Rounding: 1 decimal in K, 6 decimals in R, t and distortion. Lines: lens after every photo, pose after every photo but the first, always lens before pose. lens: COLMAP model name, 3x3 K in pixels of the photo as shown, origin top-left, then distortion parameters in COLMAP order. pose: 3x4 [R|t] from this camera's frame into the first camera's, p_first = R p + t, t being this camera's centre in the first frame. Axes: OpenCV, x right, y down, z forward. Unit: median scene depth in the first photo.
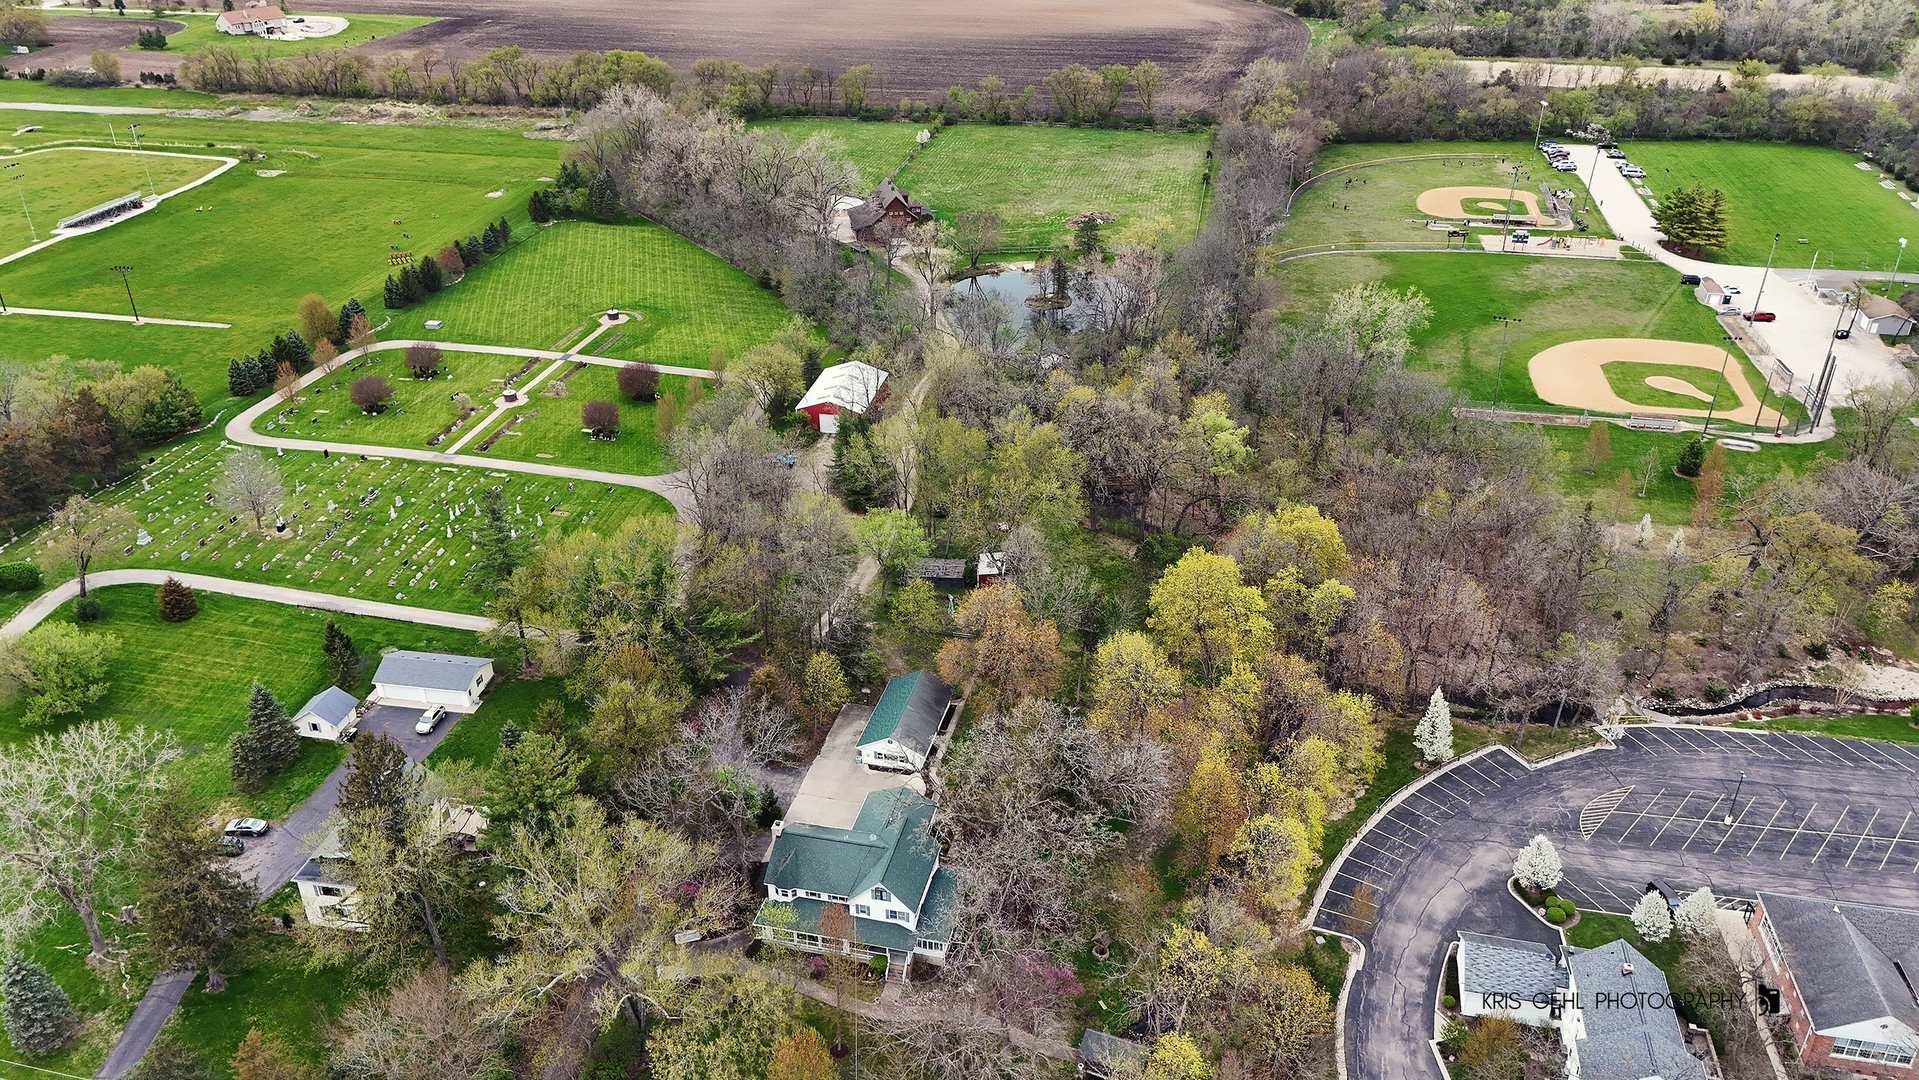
lens RADIAL K [[1399.2, 0, 968.5], [0, 1399.2, 561.2], [0, 0, 1]] dist [0.066172, -0.052906]
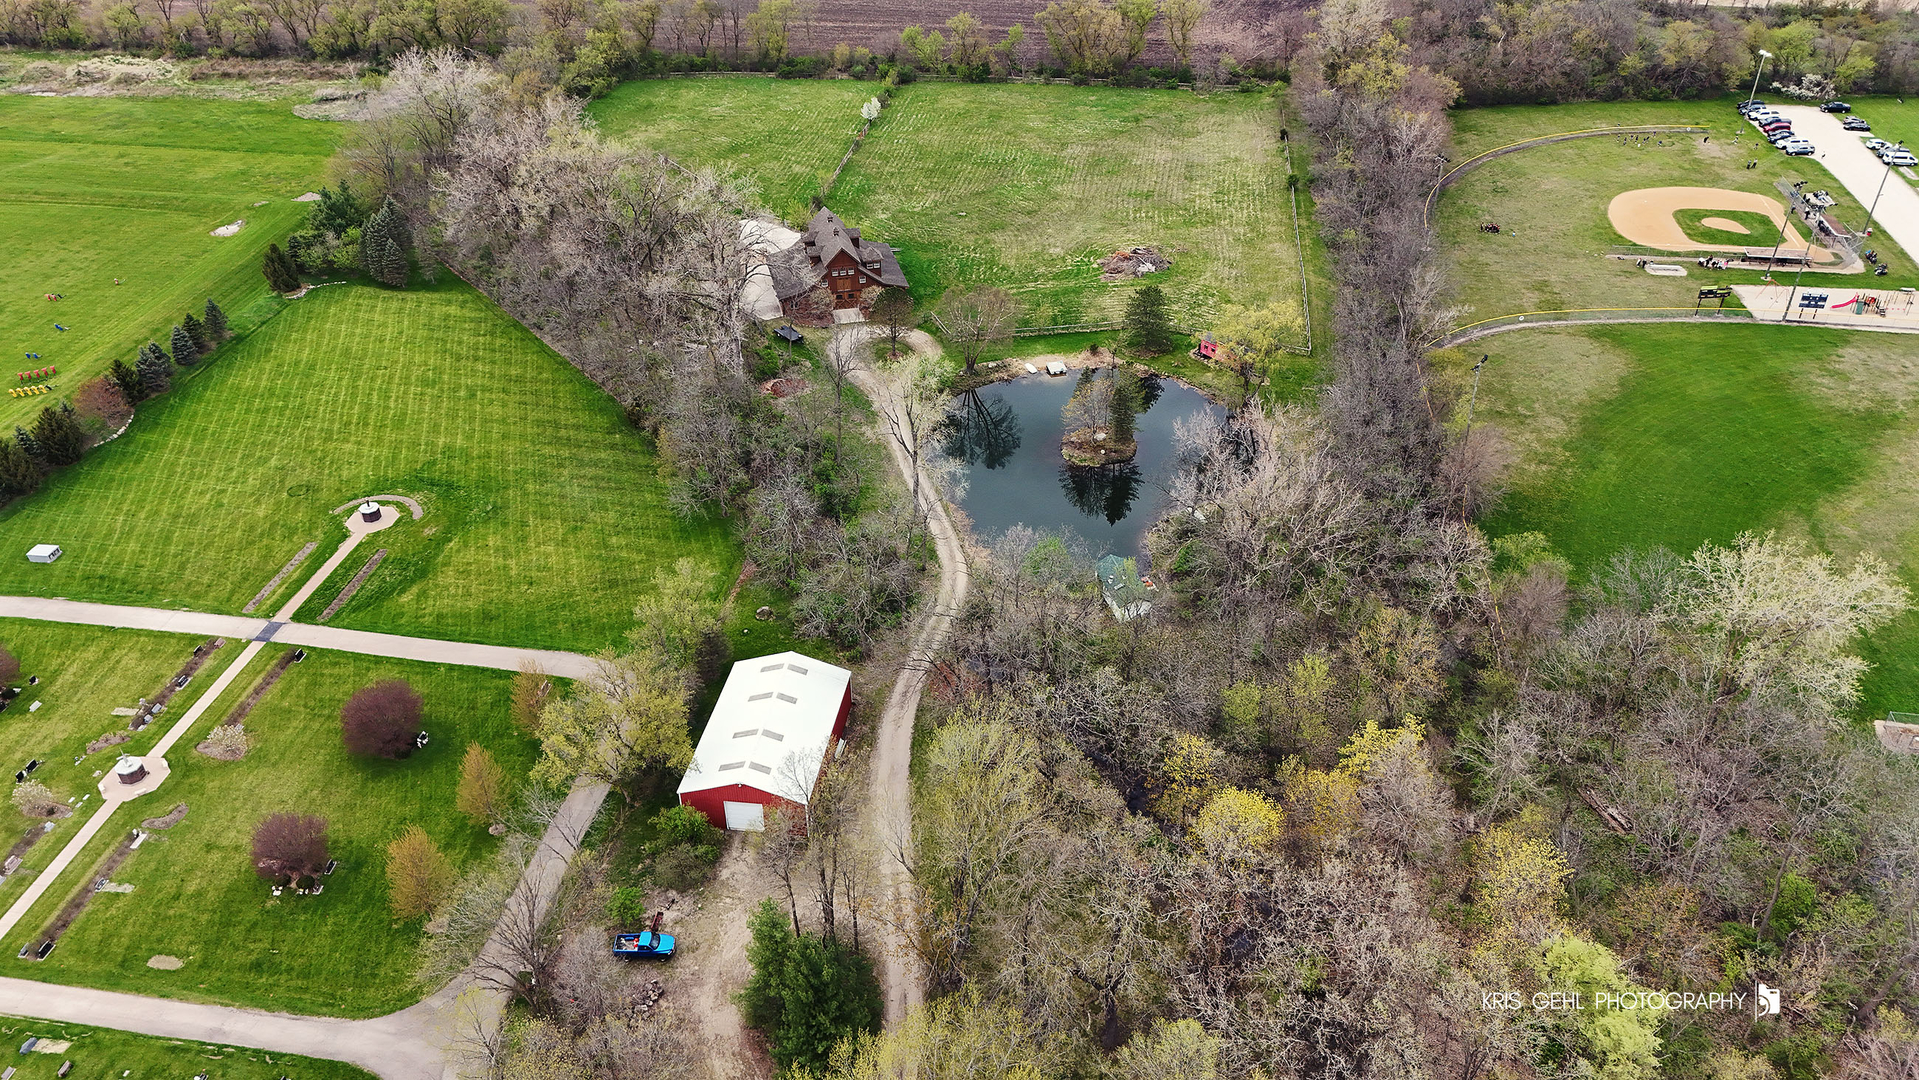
lens RADIAL K [[1399.2, 0, 968.5], [0, 1399.2, 561.2], [0, 0, 1]] dist [0.066172, -0.052906]
pose [[0.998638, -0.032393, 0.040899, -0.029226], [0.028530, 0.995374, 0.091742, -0.206706], [-0.043682, -0.090450, 0.994943, 0.411026]]
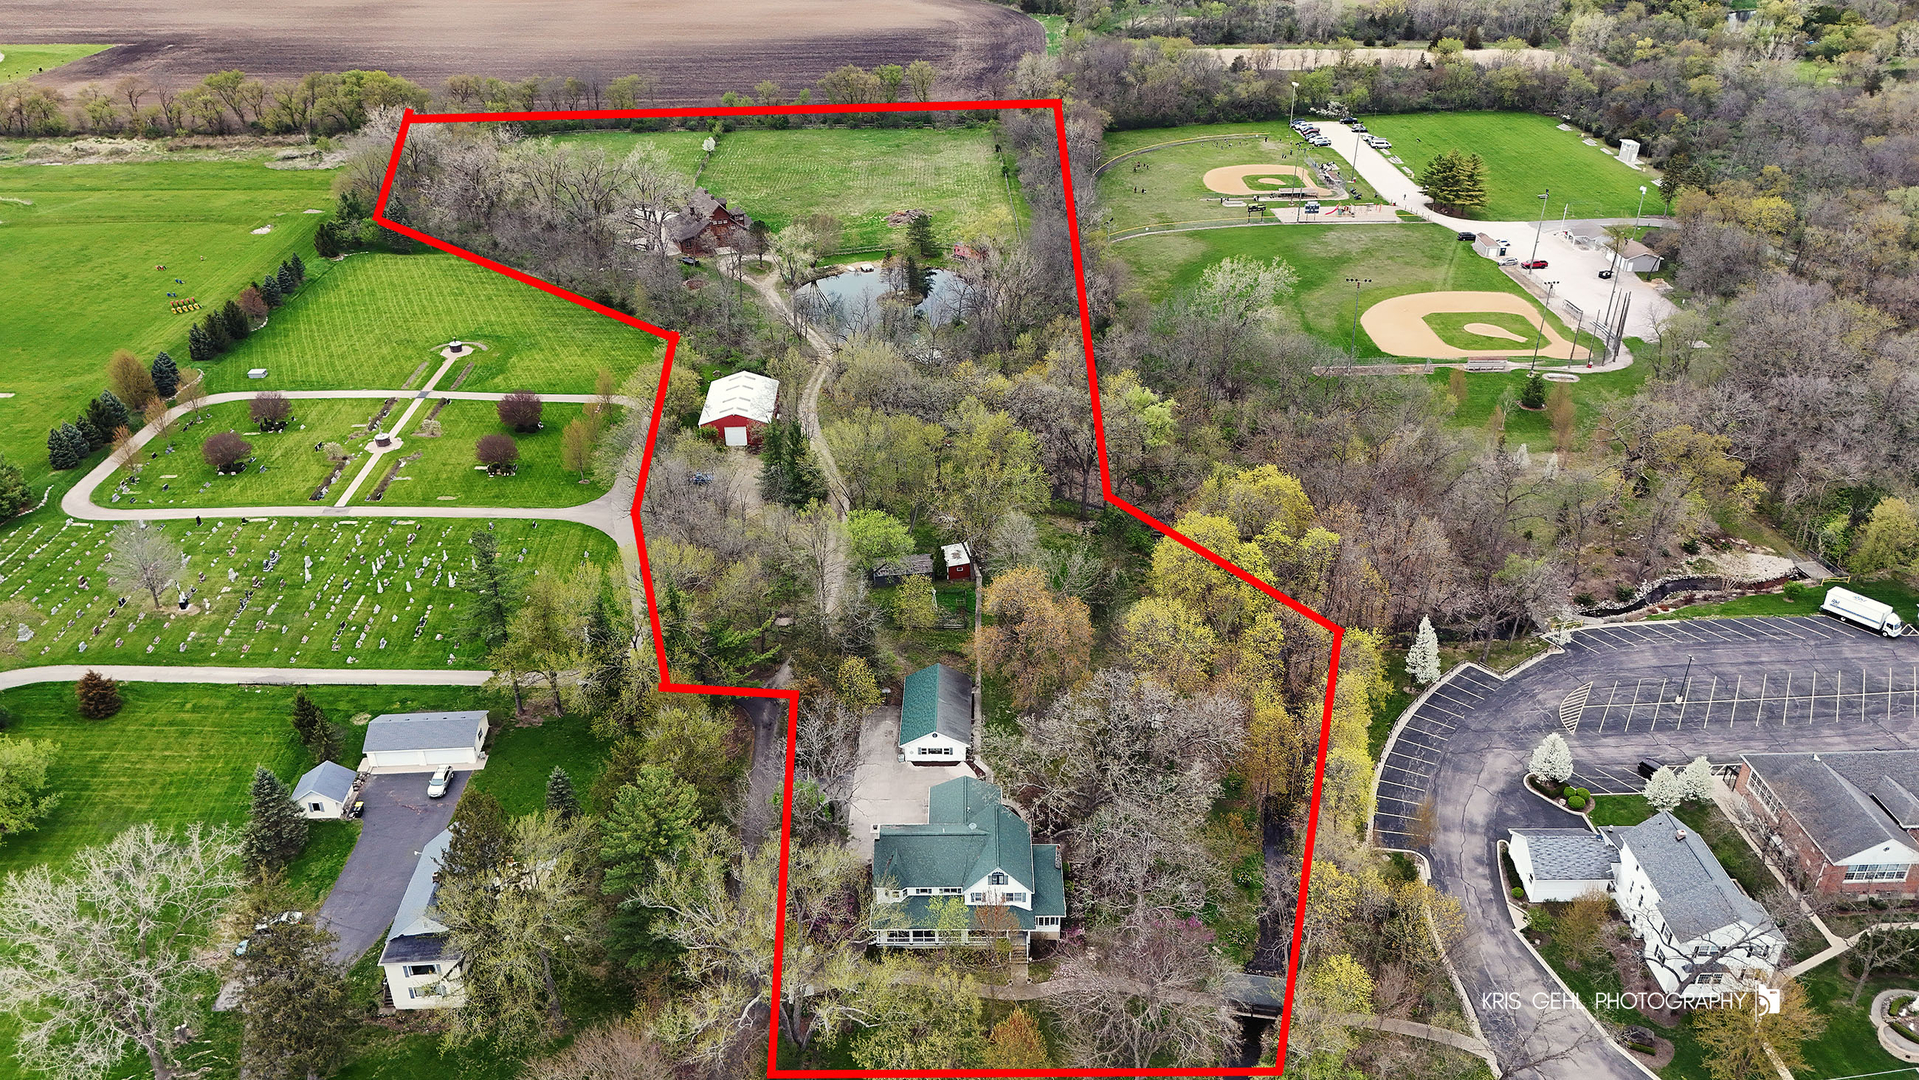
lens RADIAL K [[1399.2, 0, 968.5], [0, 1399.2, 561.2], [0, 0, 1]] dist [0.066172, -0.052906]
pose [[0.973174, -0.113655, 0.200036, -0.126593], [0.114121, 0.993424, 0.009234, -0.001414], [-0.199770, 0.013843, 0.979745, 0.003024]]
